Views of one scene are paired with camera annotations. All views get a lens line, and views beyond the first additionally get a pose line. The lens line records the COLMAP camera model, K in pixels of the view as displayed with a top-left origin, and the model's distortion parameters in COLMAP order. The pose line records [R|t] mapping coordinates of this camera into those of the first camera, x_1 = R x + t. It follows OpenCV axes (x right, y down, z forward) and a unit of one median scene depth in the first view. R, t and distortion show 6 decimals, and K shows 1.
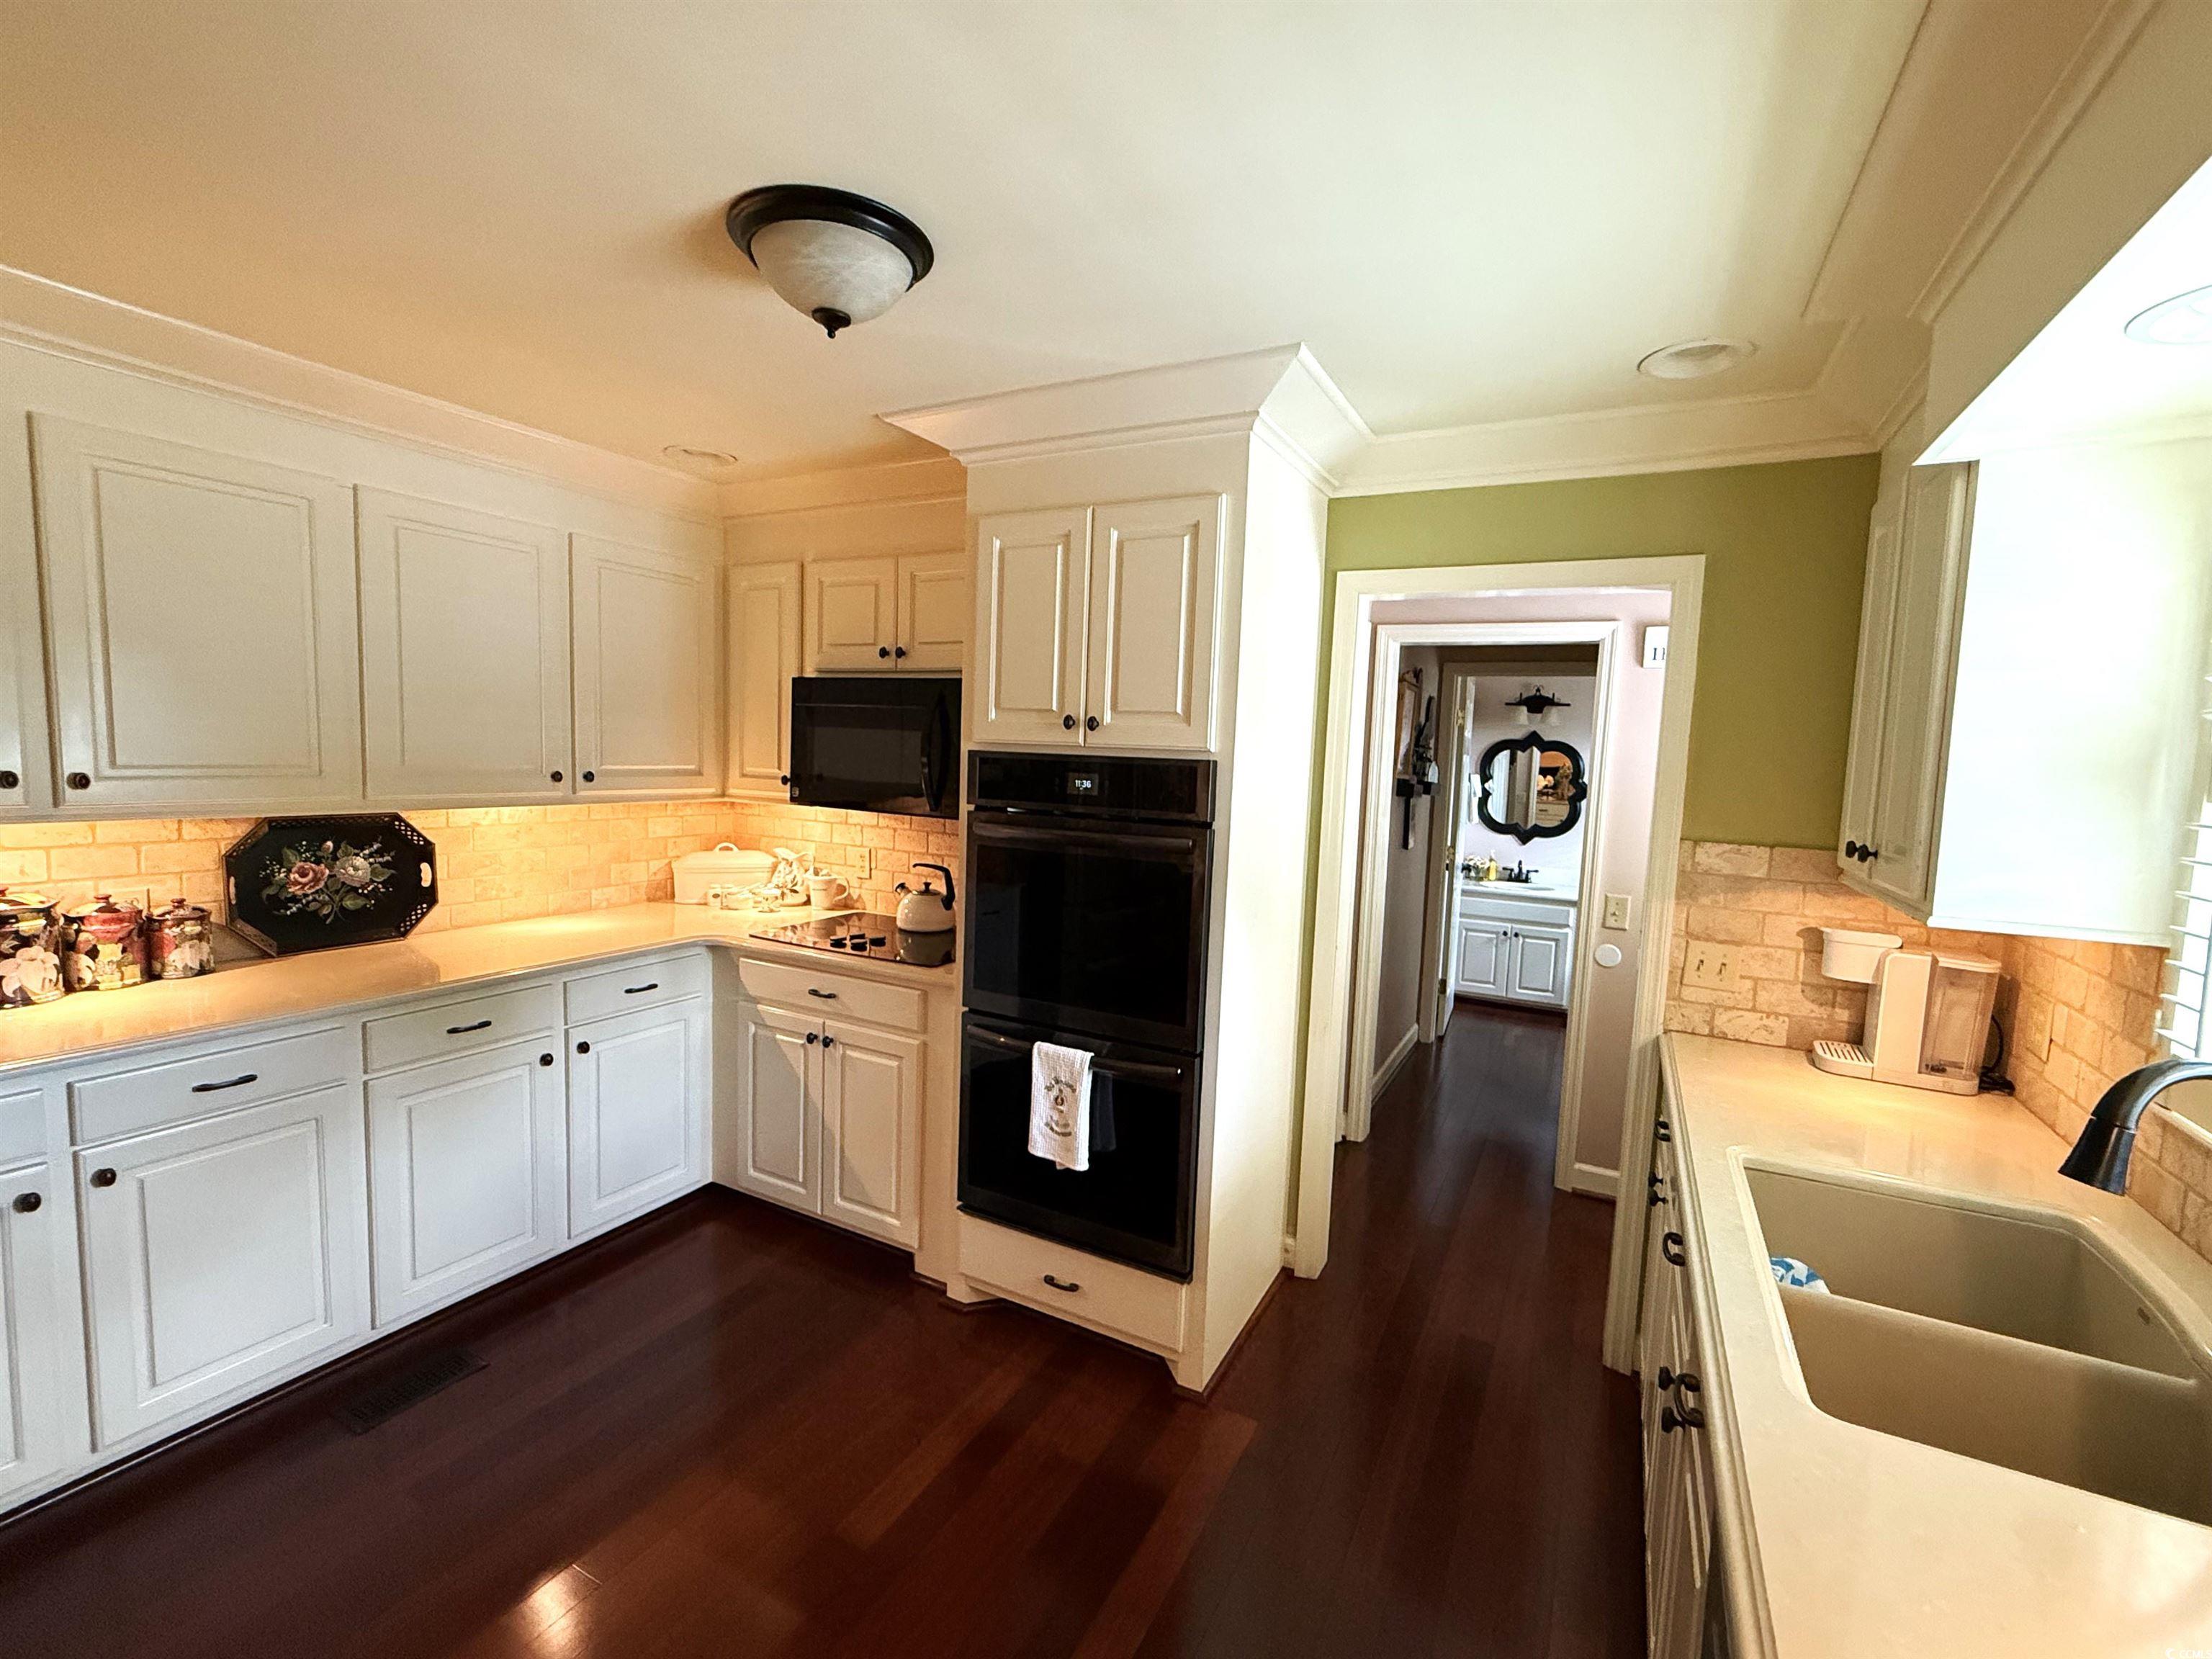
lens RADIAL K [[959.8, 0, 1105.6], [0, 959.8, 835.0], [0, 0, 1]] dist [0.001970, -0.000999]
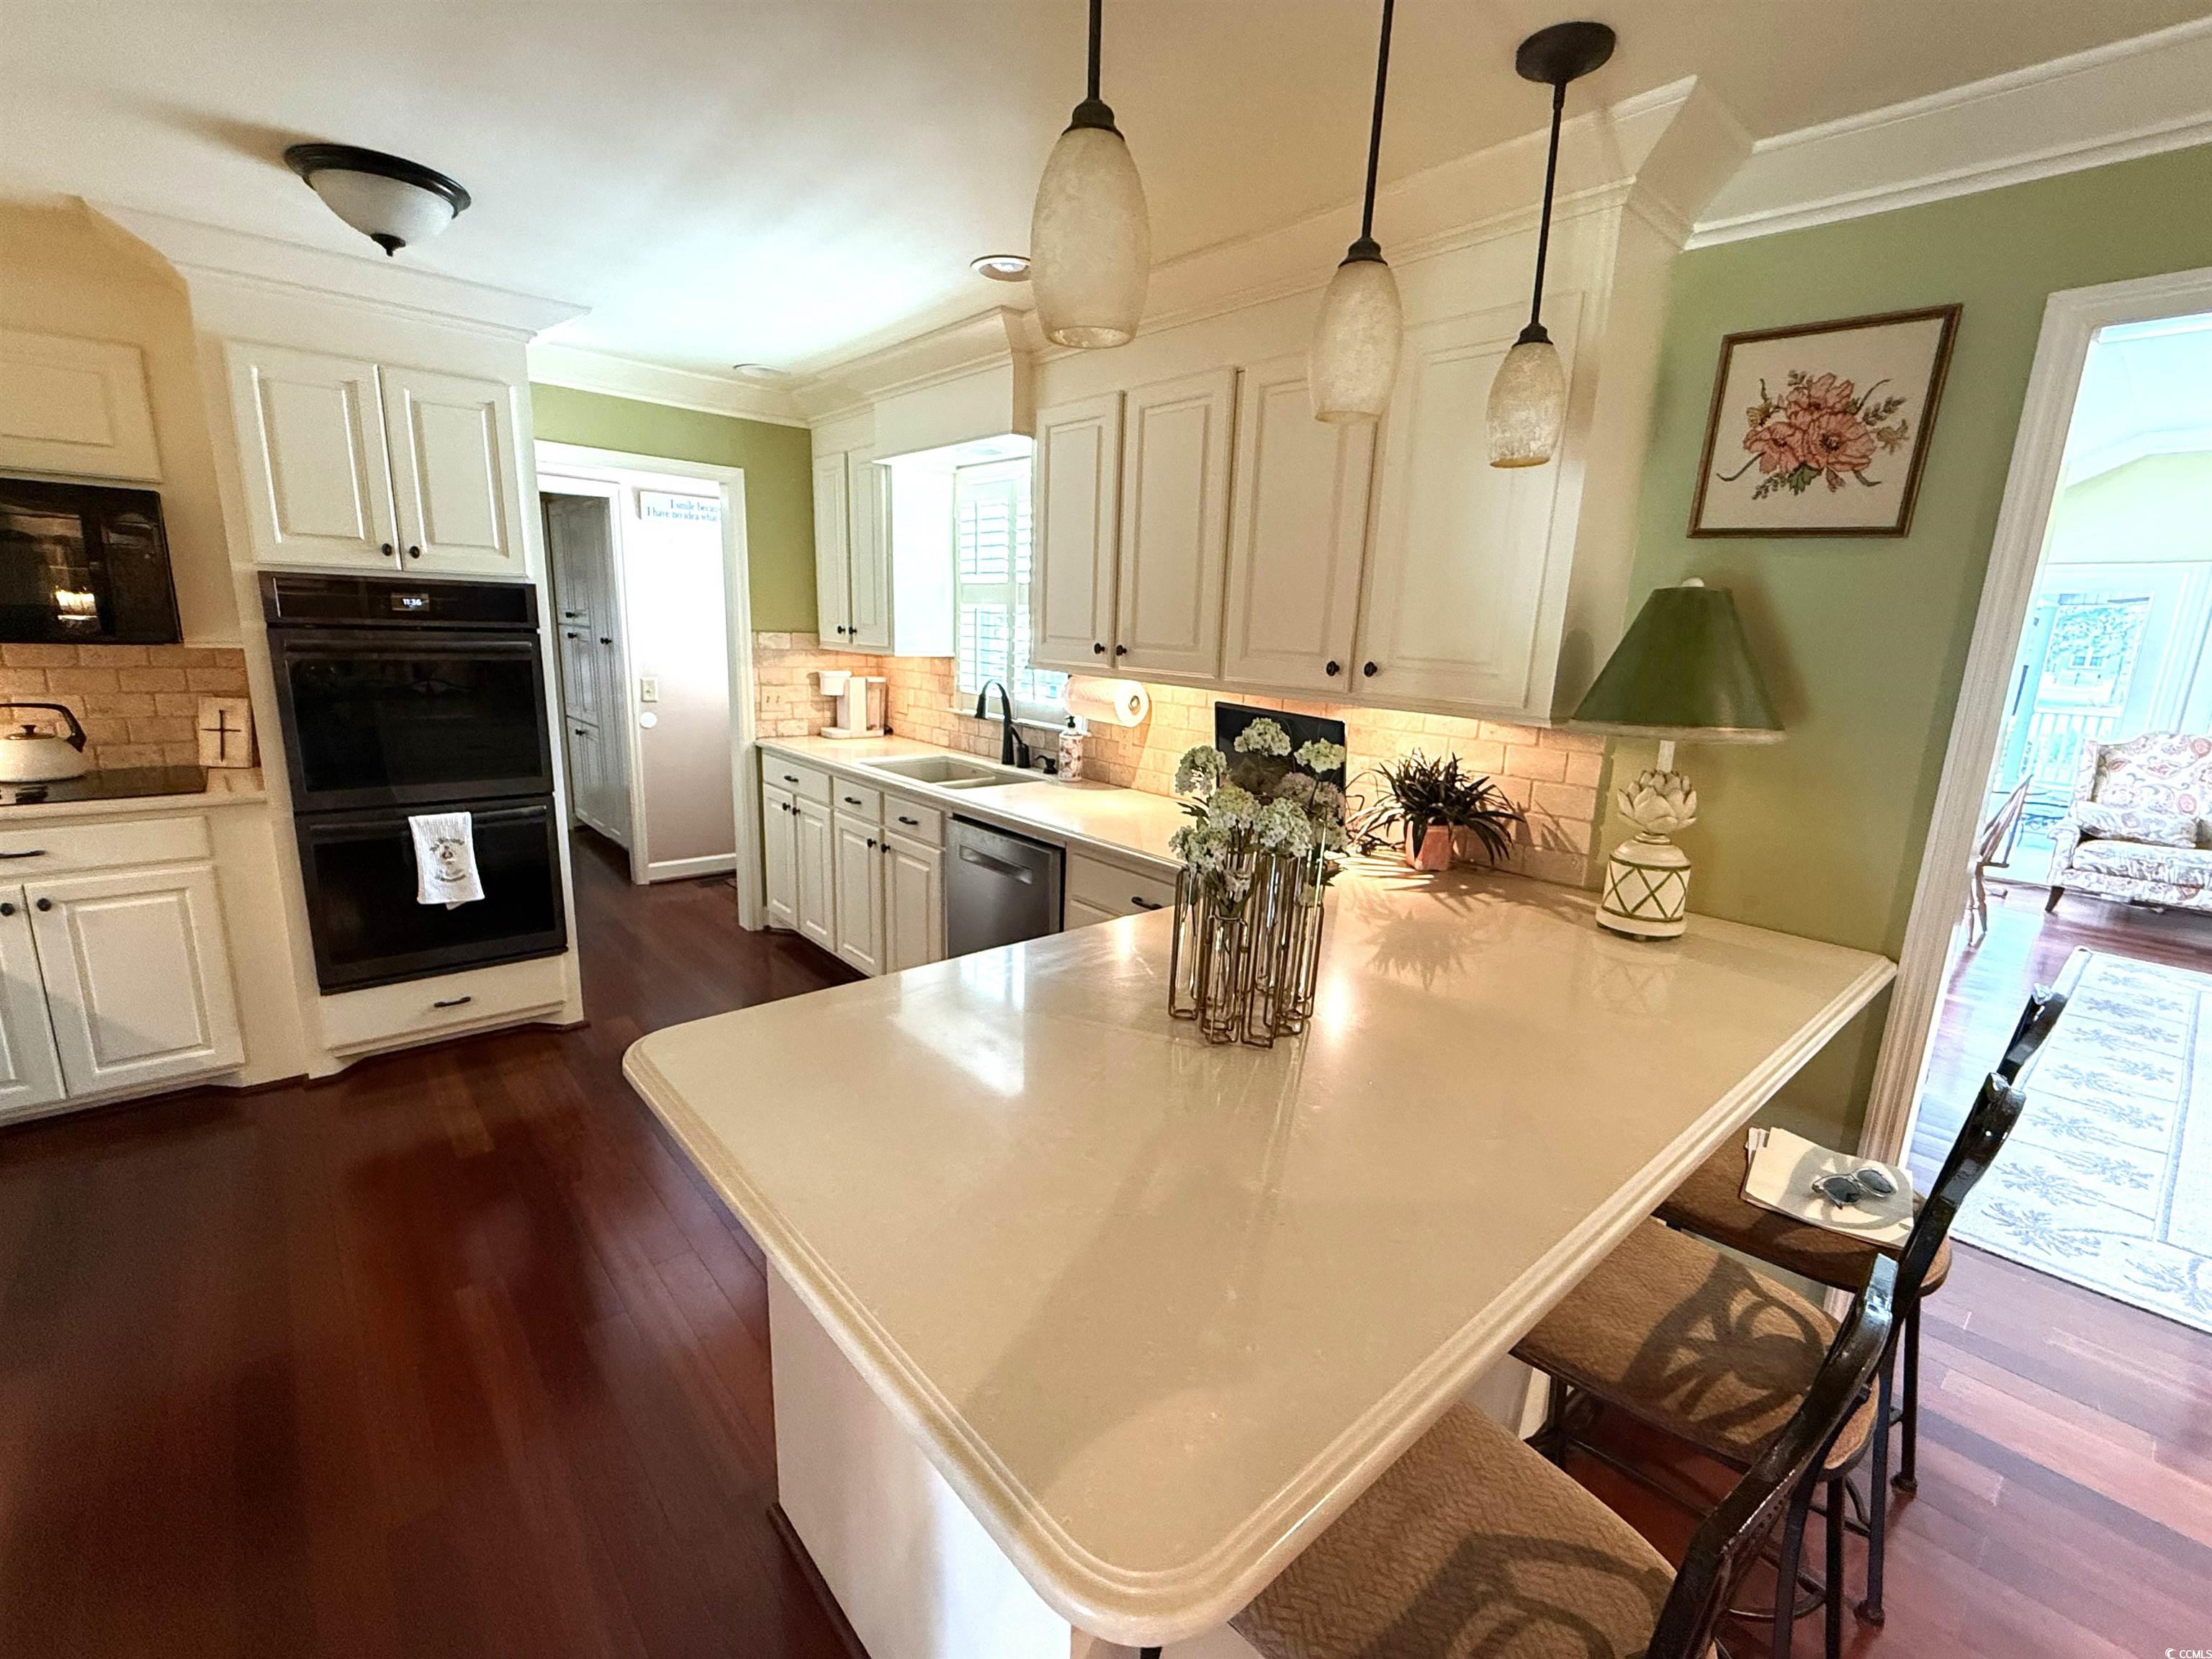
lens RADIAL K [[959.8, 0, 1107.7], [0, 959.8, 835.0], [0, 0, 1]] dist [0.001970, -0.000999]
pose [[0.351163, -0.228043, 0.908120, -0.843220], [0.060335, 0.973383, 0.221101, 0.017814], [-0.934369, -0.022851, 0.355575, -0.266419]]
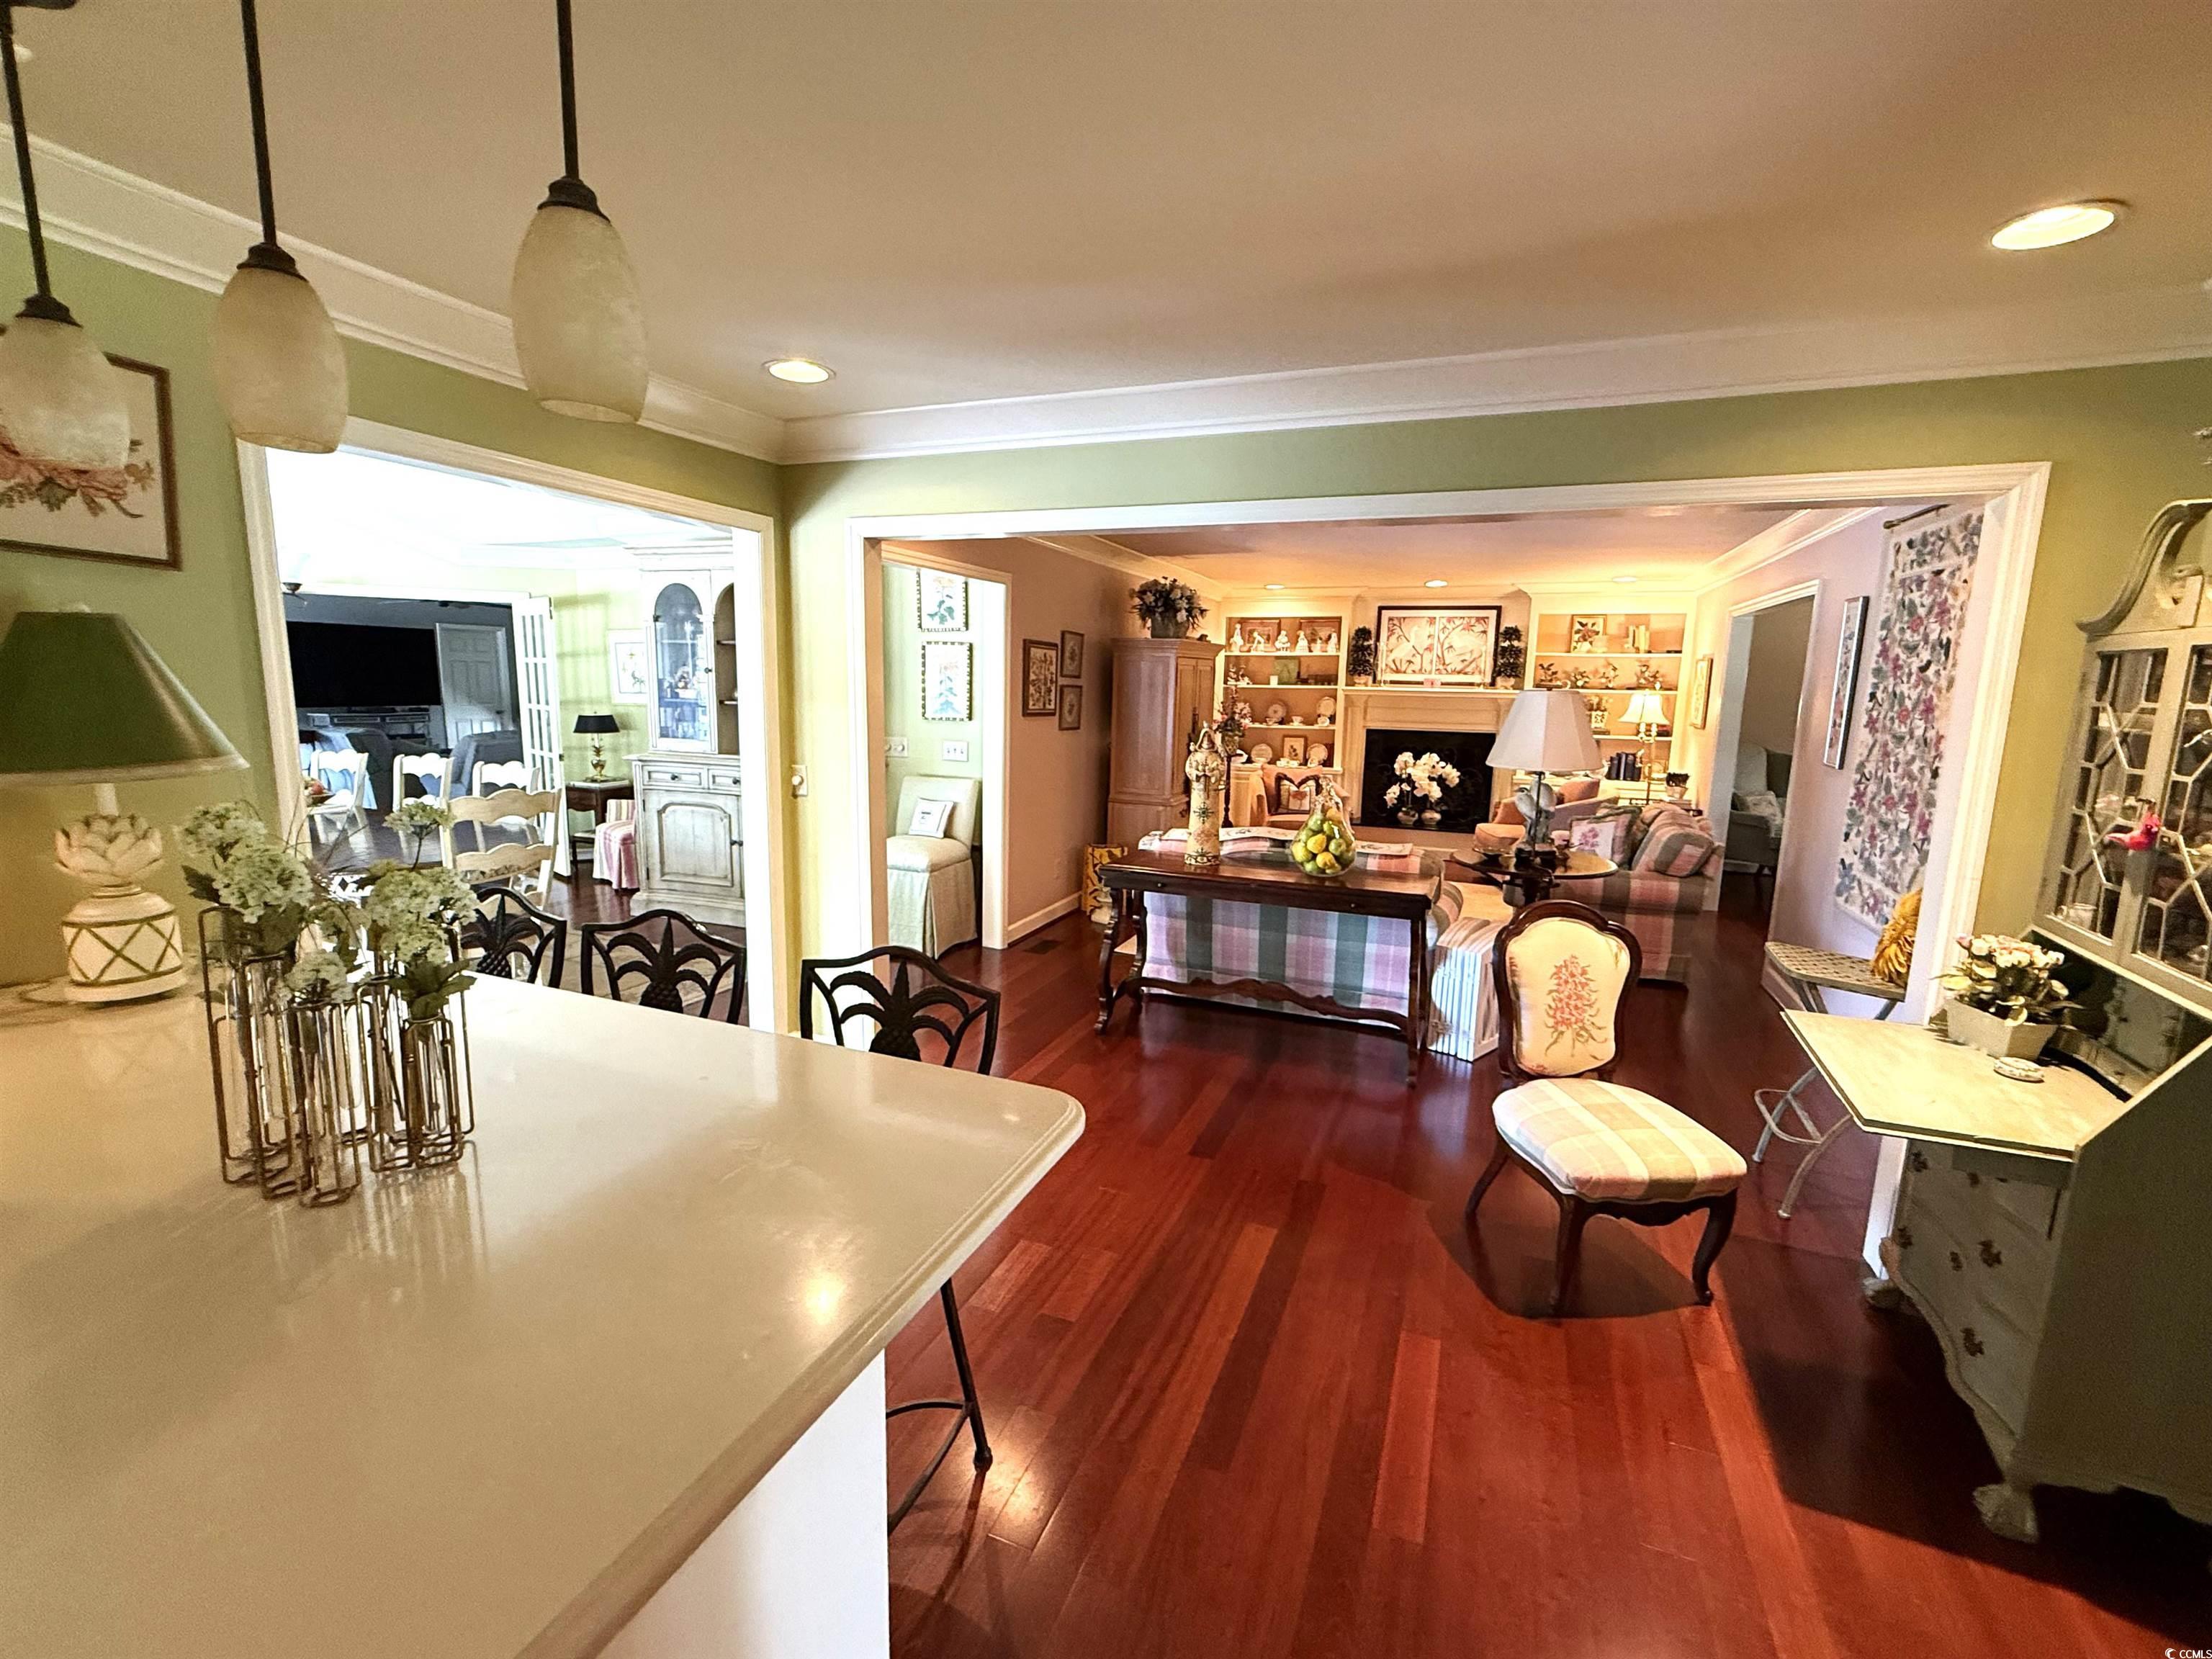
lens RADIAL K [[959.8, 0, 1099.7], [0, 959.8, 832.8], [0, 0, 1]] dist [0.001970, -0.000999]
pose [[-0.993049, -0.044575, -0.108930, -0.613489], [-0.069791, 0.968257, 0.240016, -0.036397], [0.094774, 0.245950, -0.964638, 0.312562]]
